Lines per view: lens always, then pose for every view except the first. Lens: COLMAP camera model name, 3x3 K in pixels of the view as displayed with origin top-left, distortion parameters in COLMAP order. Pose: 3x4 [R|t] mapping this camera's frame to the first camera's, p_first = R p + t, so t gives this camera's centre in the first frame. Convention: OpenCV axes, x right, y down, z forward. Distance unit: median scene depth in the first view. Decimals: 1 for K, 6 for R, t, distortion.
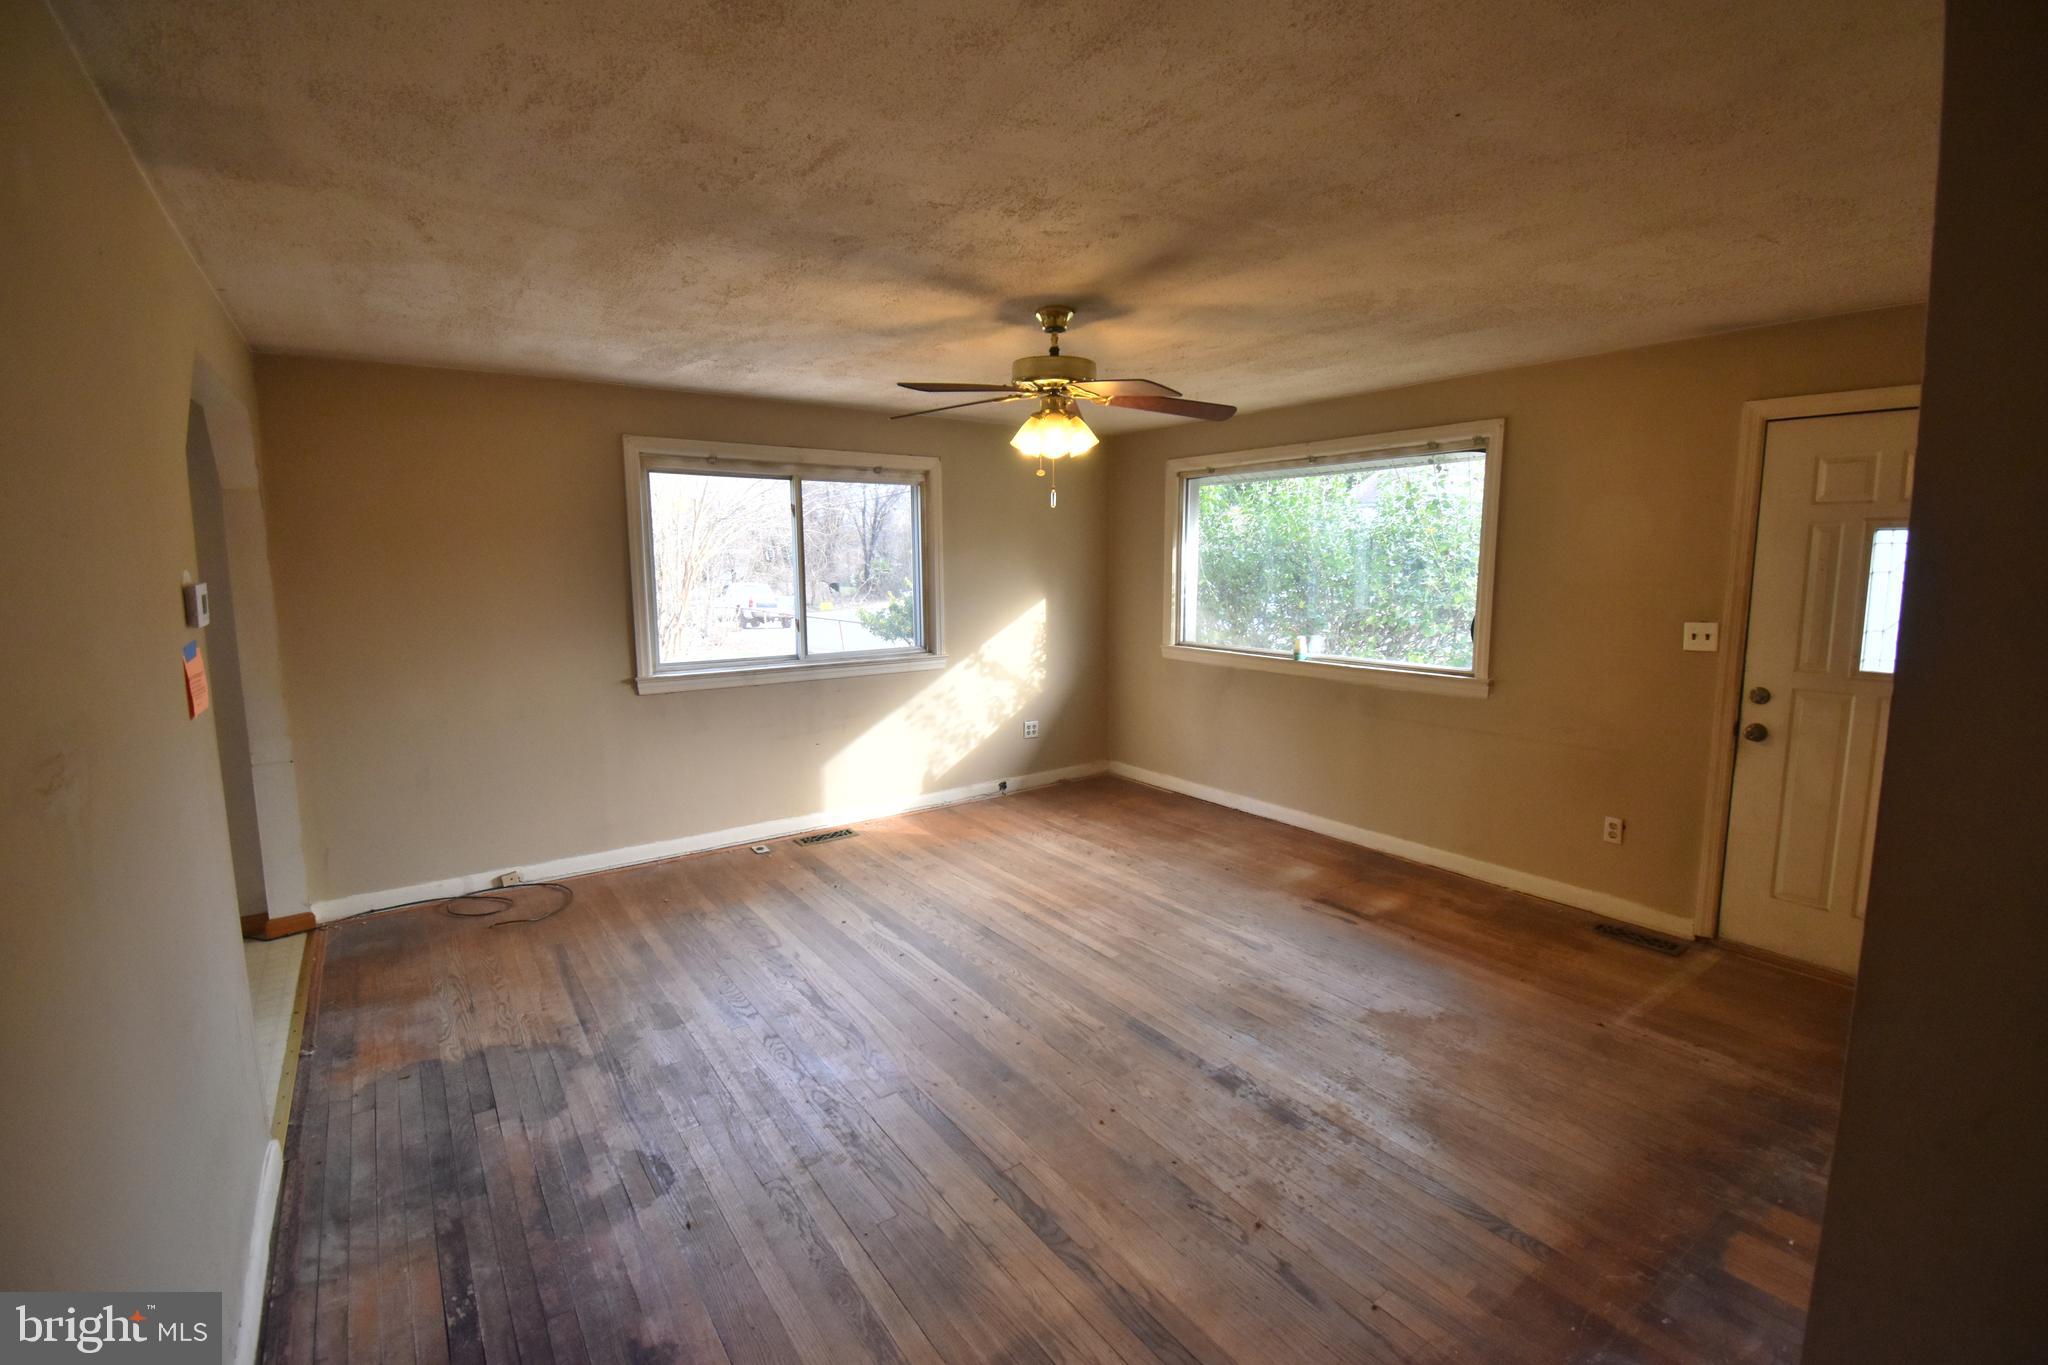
lens RADIAL K [[895.0, 0, 1029.8], [0, 895.0, 672.1], [0, 0, 1]] dist [0.021601, -0.026932]
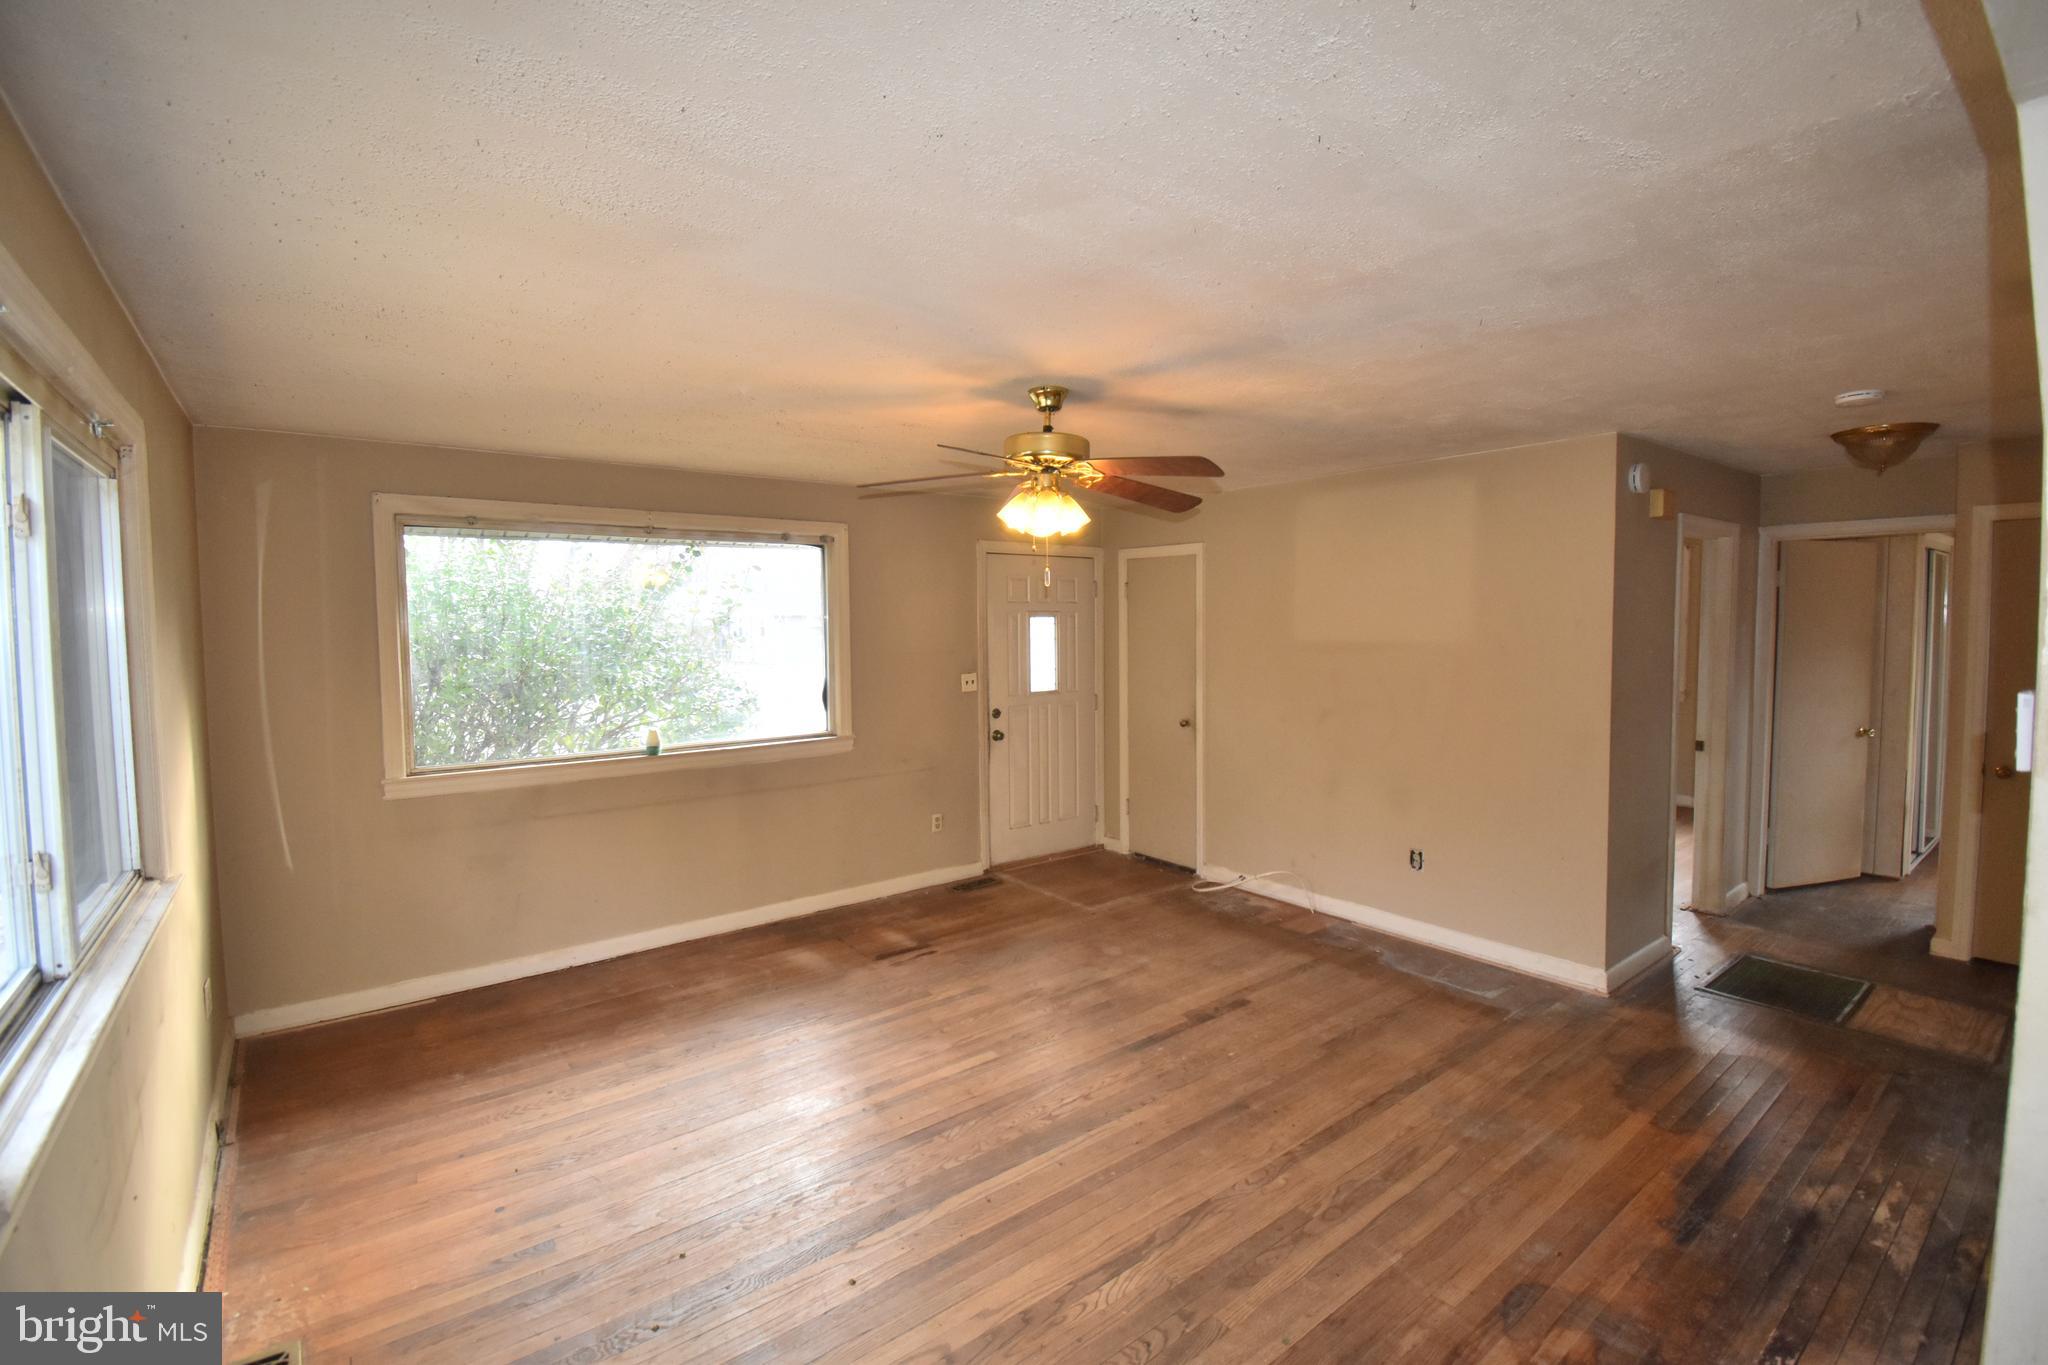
lens RADIAL K [[895.0, 0, 1029.8], [0, 895.0, 672.1], [0, 0, 1]] dist [0.021601, -0.026932]
pose [[-0.034356, -0.051814, 0.998066, -0.789443], [0.138706, 0.988743, 0.056104, -0.124316], [-0.989737, 0.140366, -0.026783, 0.883525]]
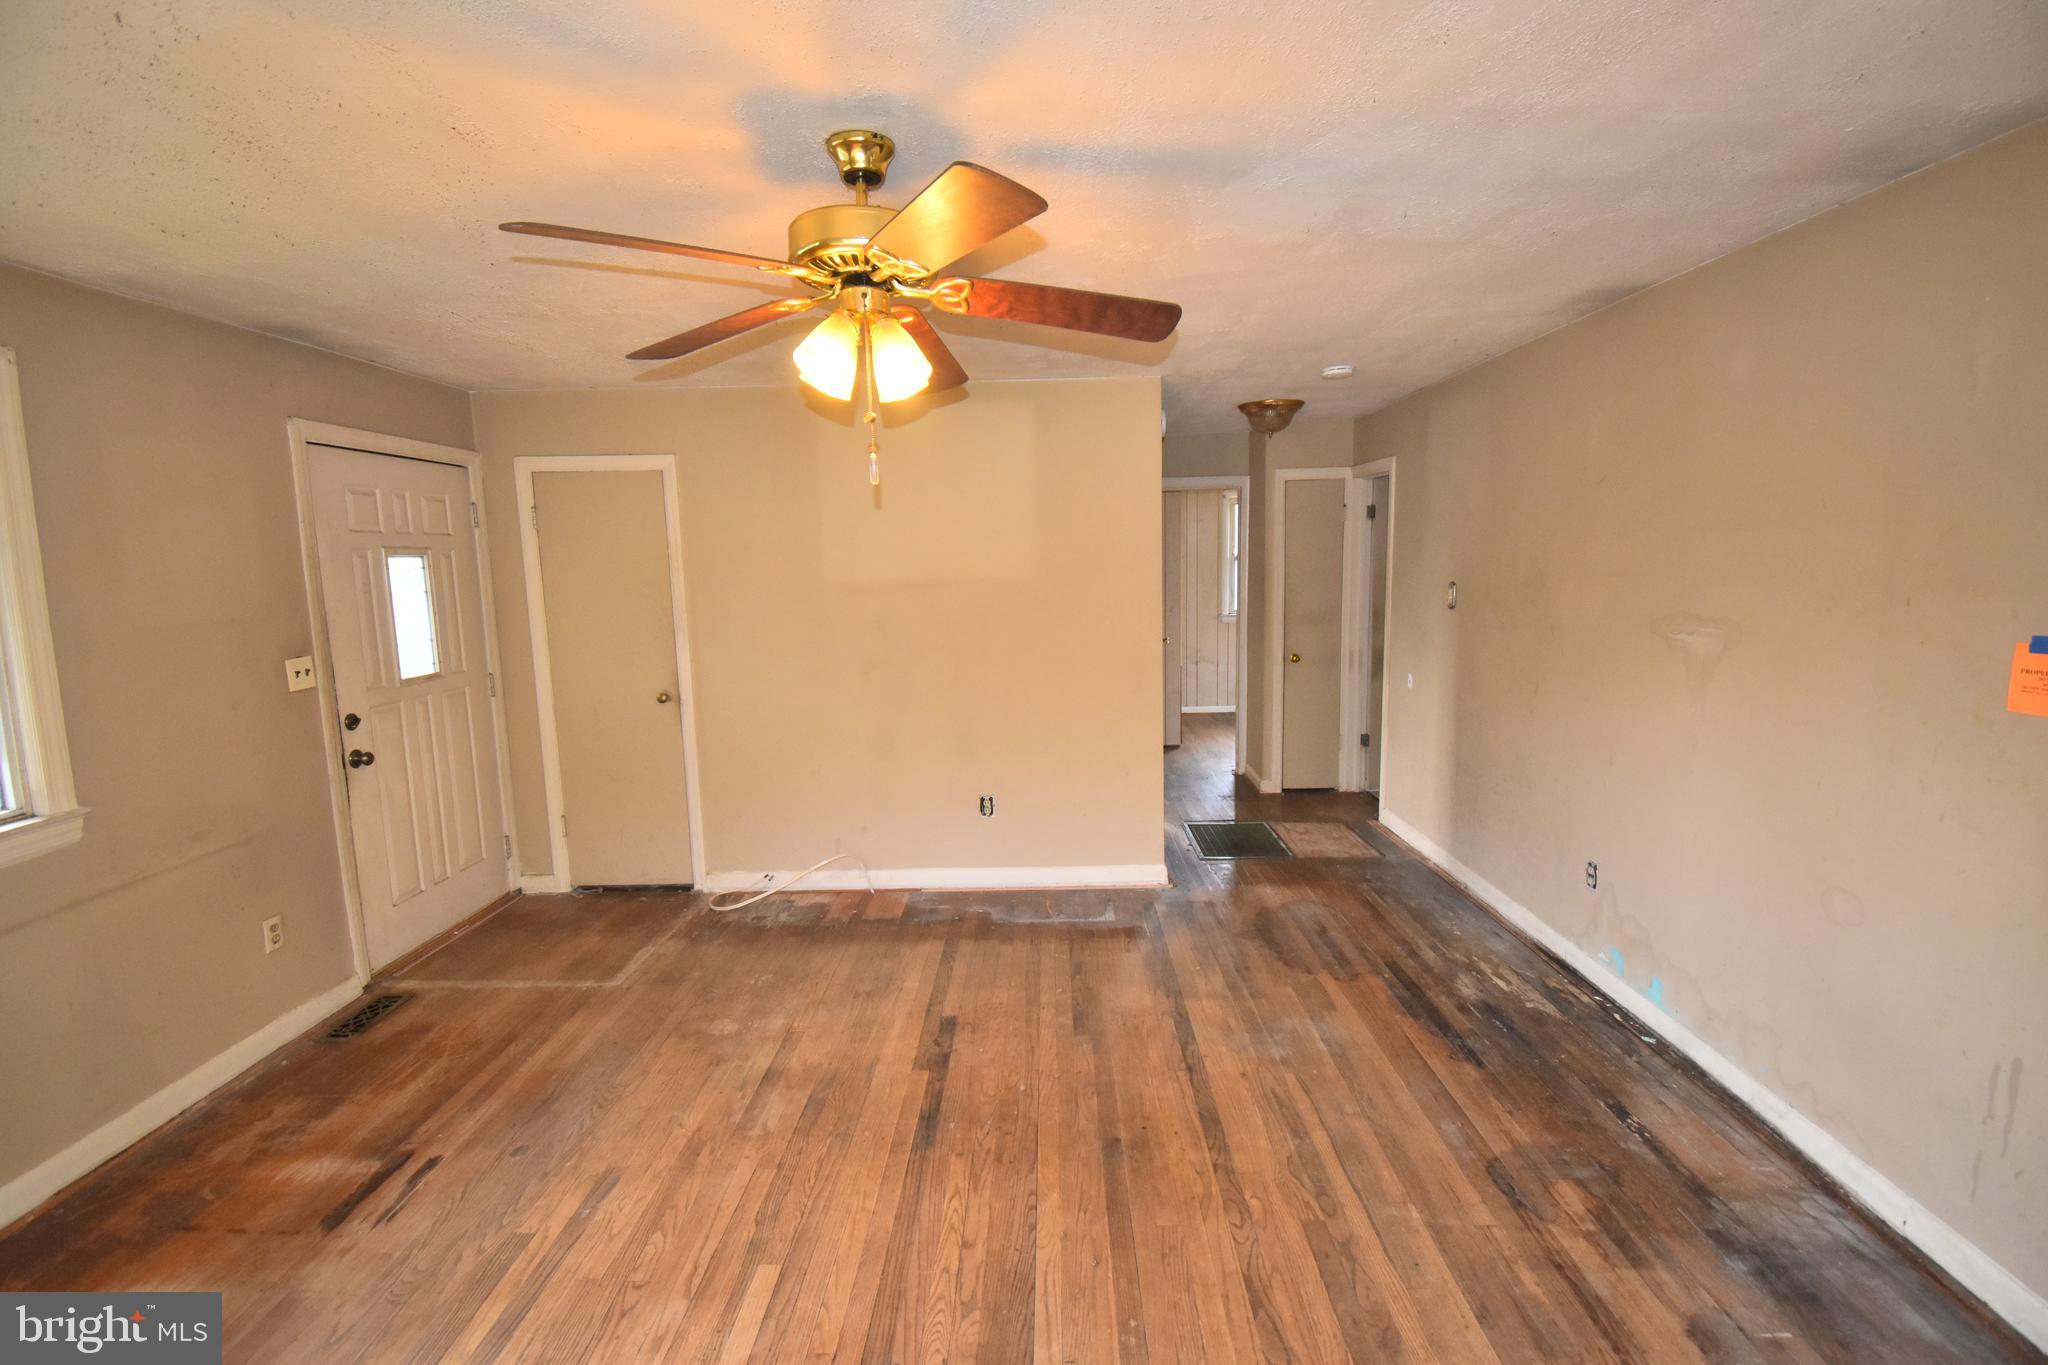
lens RADIAL K [[895.0, 0, 1029.8], [0, 895.0, 672.1], [0, 0, 1]] dist [0.021601, -0.026932]
pose [[-0.796741, -0.052263, 0.602056, -0.344629], [0.104884, 0.969176, 0.222931, -0.154400], [-0.595149, 0.240764, -0.766701, 1.184133]]
